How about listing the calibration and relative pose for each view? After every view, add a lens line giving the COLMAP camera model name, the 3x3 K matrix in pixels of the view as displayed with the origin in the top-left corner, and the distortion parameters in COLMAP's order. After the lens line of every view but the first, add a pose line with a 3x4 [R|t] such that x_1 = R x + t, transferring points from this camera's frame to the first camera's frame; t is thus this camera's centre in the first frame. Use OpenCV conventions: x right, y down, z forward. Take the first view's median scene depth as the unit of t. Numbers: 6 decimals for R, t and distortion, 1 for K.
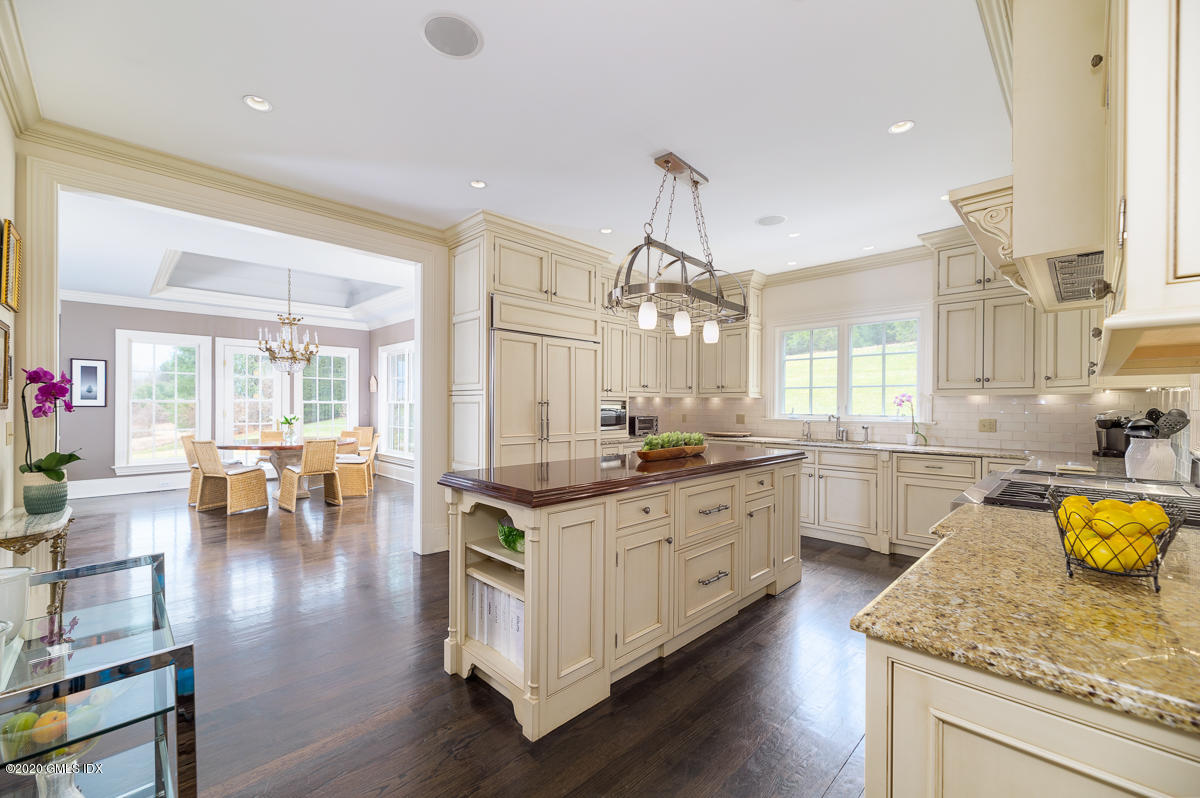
lens RADIAL K [[491.1, 0, 598.7], [0, 491.1, 403.6], [0, 0, 1]] dist [-0.001857, -0.000078]
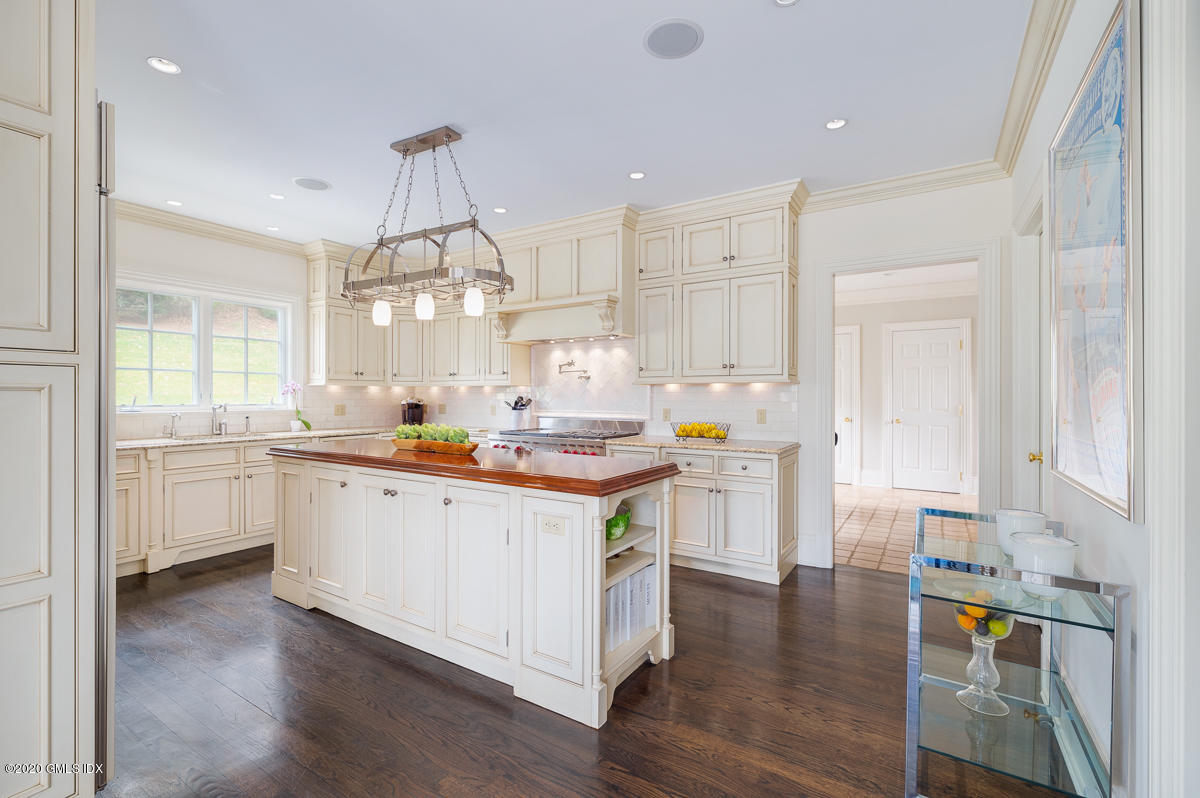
lens RADIAL K [[518.8, 0, 598.9], [0, 518.8, 397.7], [0, 0, 1]] dist [0.000951, 0.000094]
pose [[-0.213863, -0.010477, 0.976807, -1.017518], [-0.007937, 0.999928, 0.008987, -0.004579], [-0.976831, -0.005830, -0.213931, 1.056352]]
